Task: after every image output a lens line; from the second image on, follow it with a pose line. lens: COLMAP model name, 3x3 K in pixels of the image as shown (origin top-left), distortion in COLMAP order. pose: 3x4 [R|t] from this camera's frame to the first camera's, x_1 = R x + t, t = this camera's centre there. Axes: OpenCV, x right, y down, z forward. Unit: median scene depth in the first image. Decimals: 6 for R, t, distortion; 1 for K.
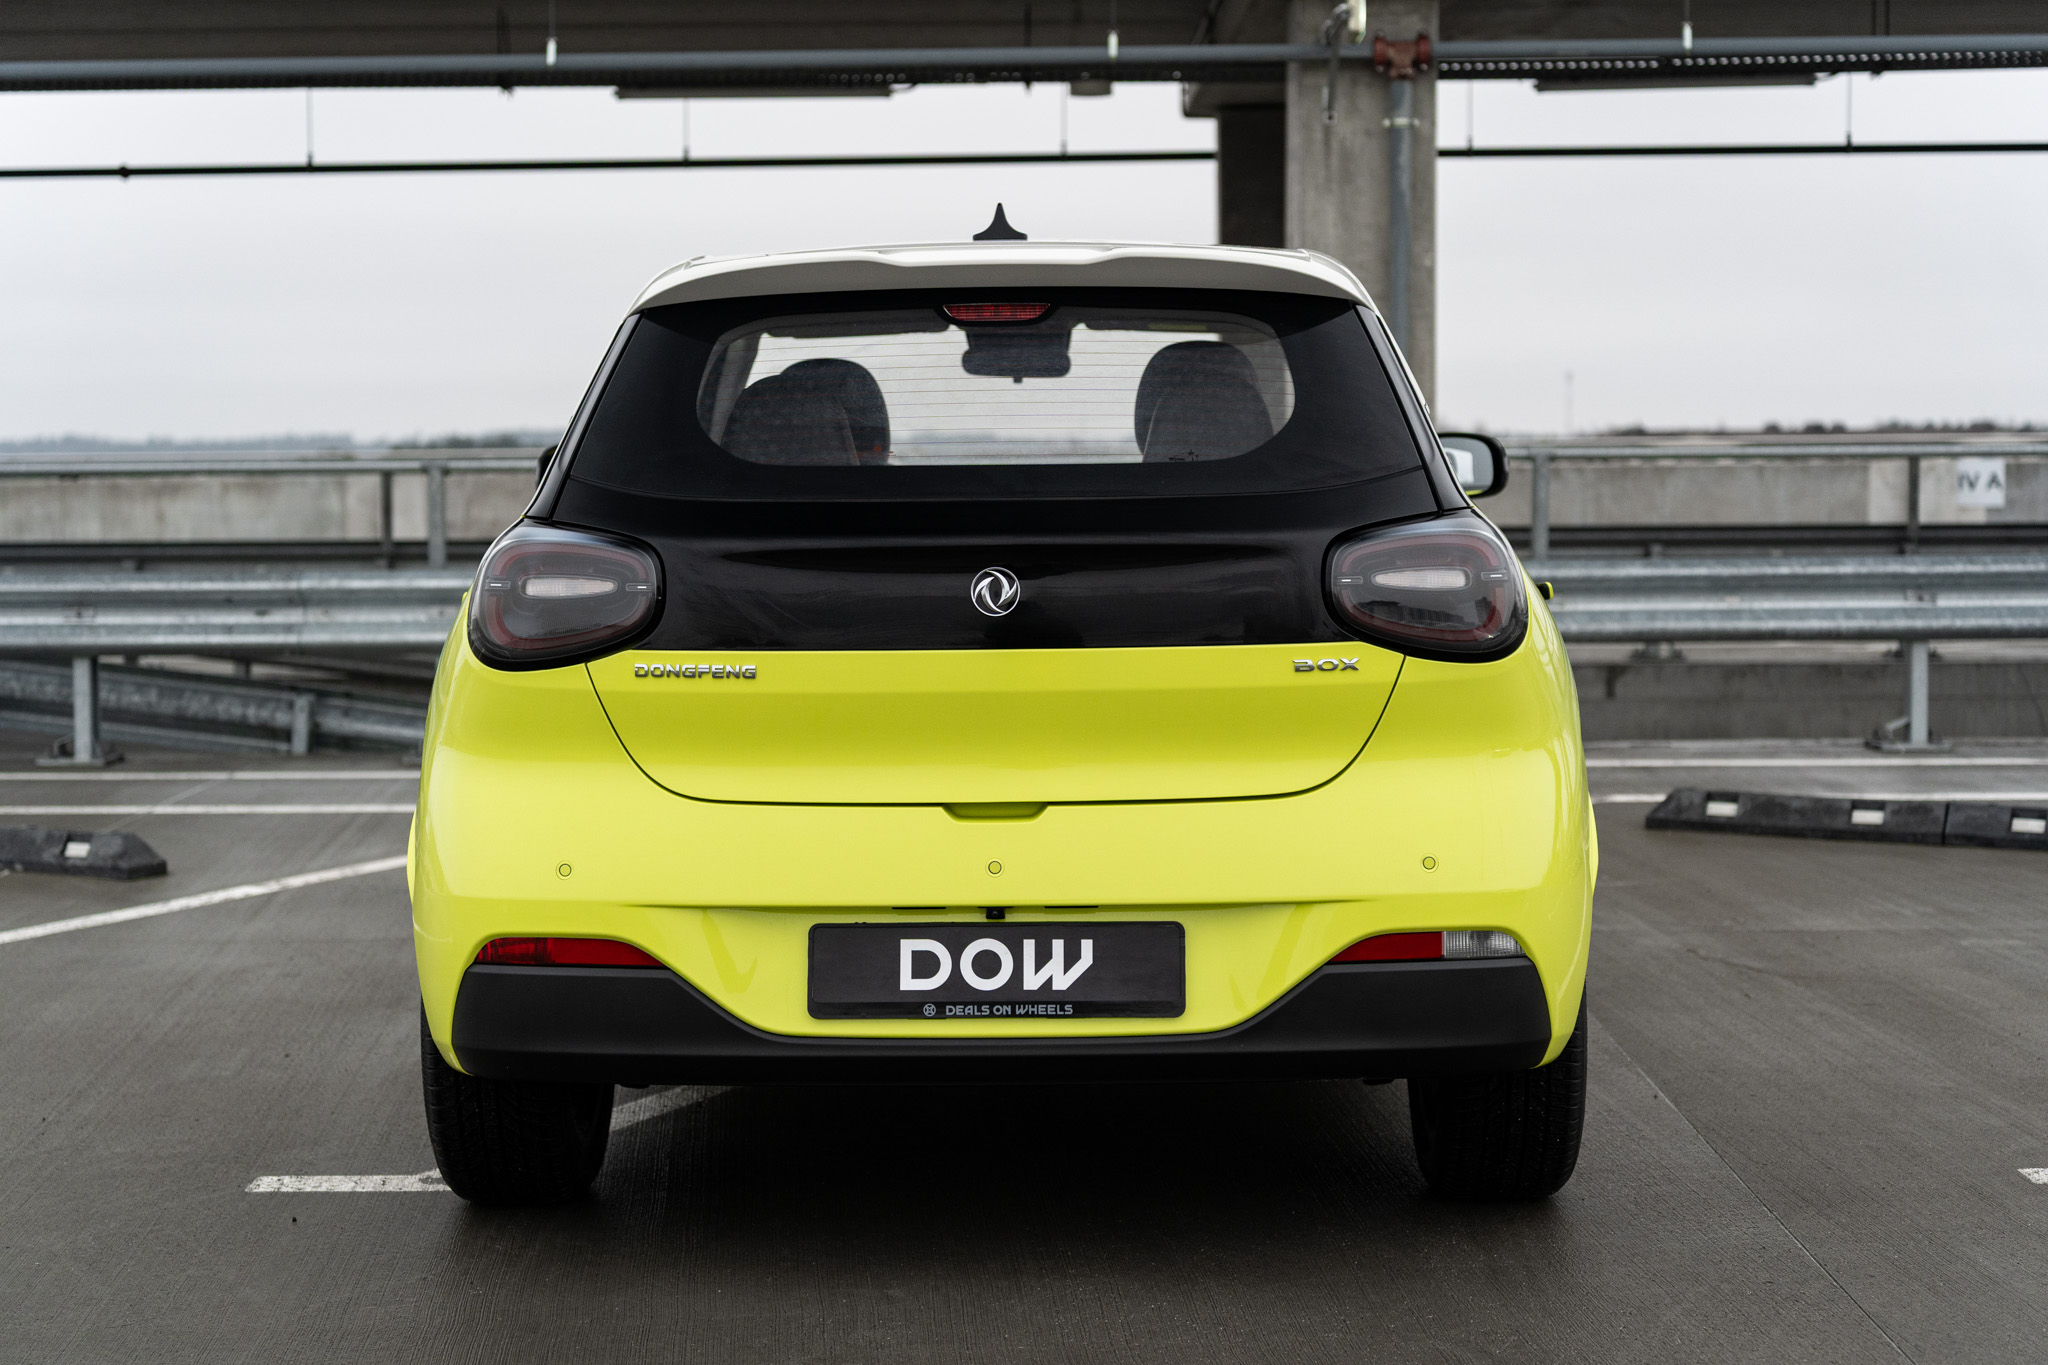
lens RADIAL K [[3227.1, 0, 1009.0], [0, 3227.1, 672.0], [0, 0, 1]] dist [0.015982, 0.000000]
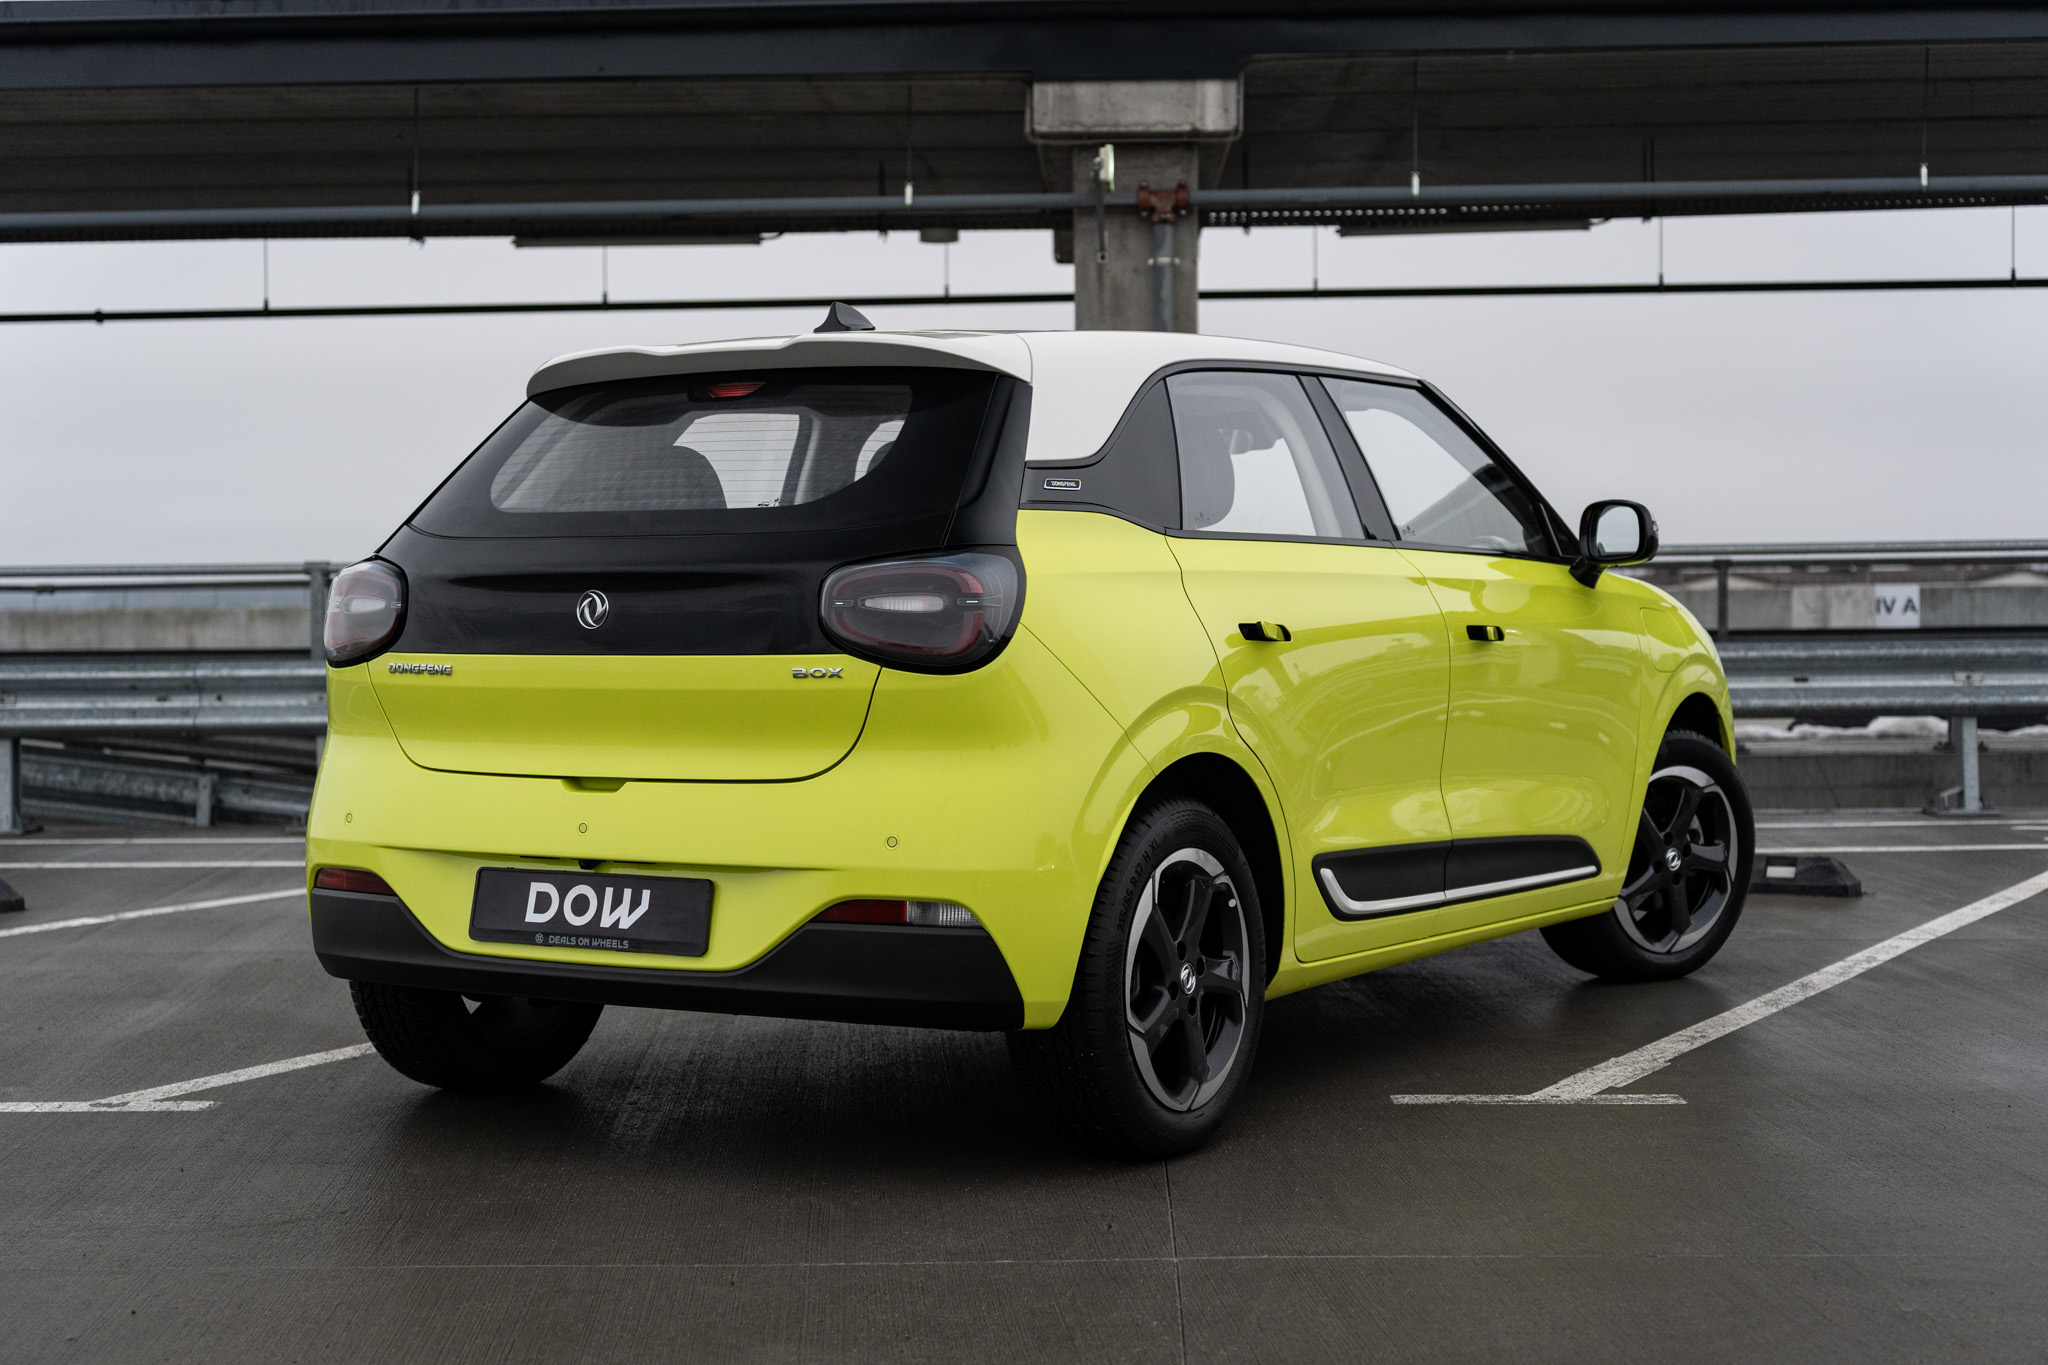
lens RADIAL K [[3124.6, 0, 1006.1], [0, 3124.6, 684.5], [0, 0, 1]] dist [0.010964, 0.000000]
pose [[0.999756, -0.002186, -0.021958, 0.088651], [0.001311, 0.999208, -0.039775, 0.020874], [0.022028, 0.039736, 0.998967, -0.086455]]
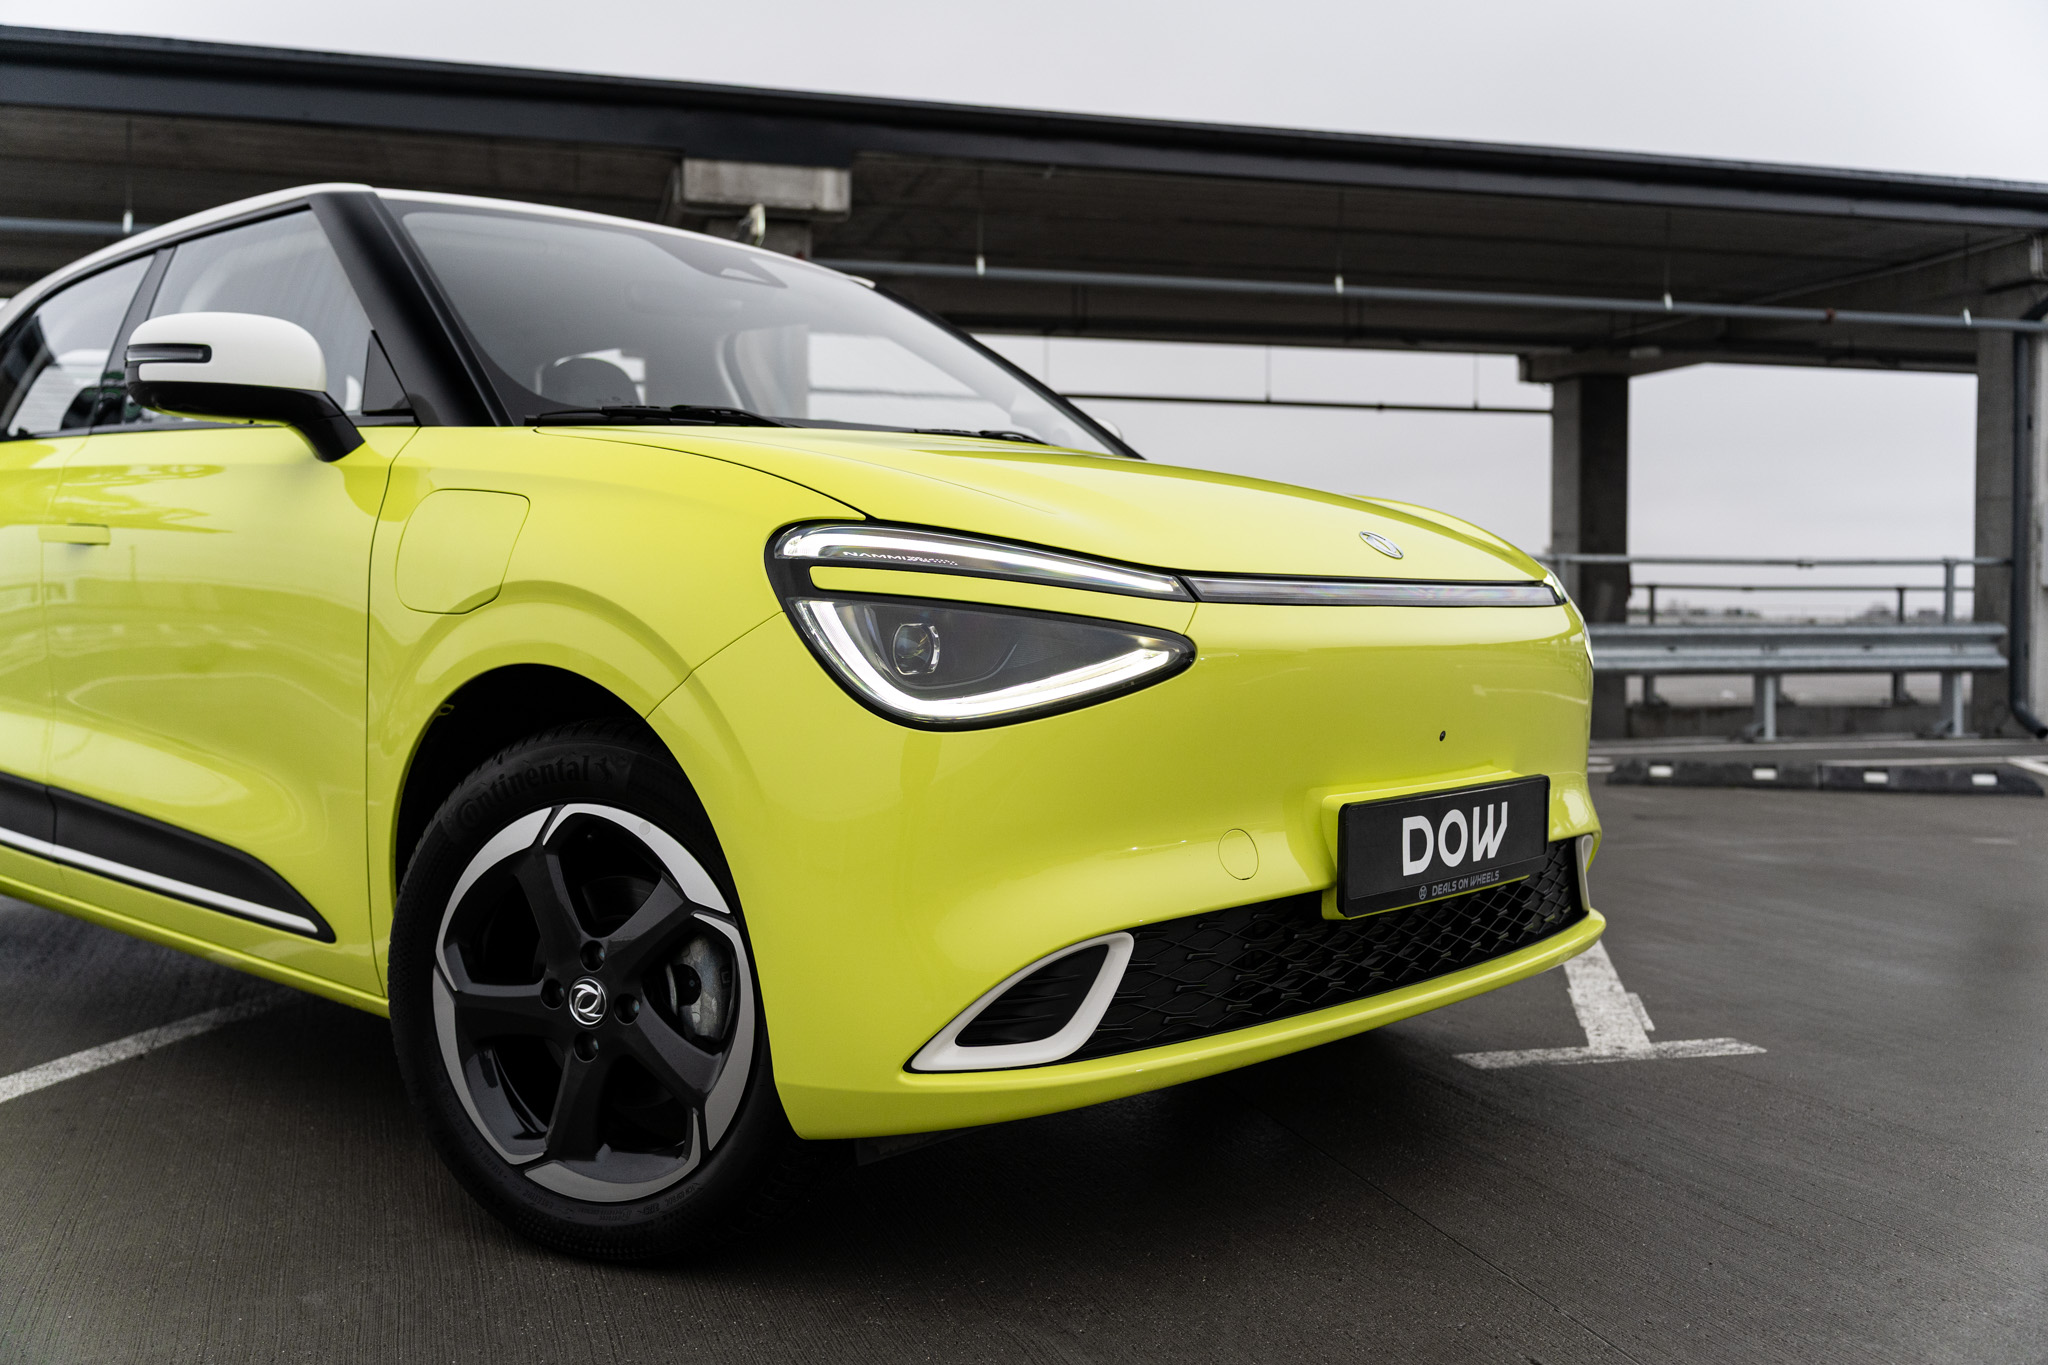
lens RADIAL K [[1823.2, 0, 1016.6], [0, 1823.2, 681.1], [0, 0, 1]] dist [0.009079, -0.004214]
pose [[0.963134, 0.001709, 0.269016, 0.004161], [0.009648, 0.999117, -0.040890, 0.024218], [-0.268848, 0.041978, 0.962267, 0.206275]]
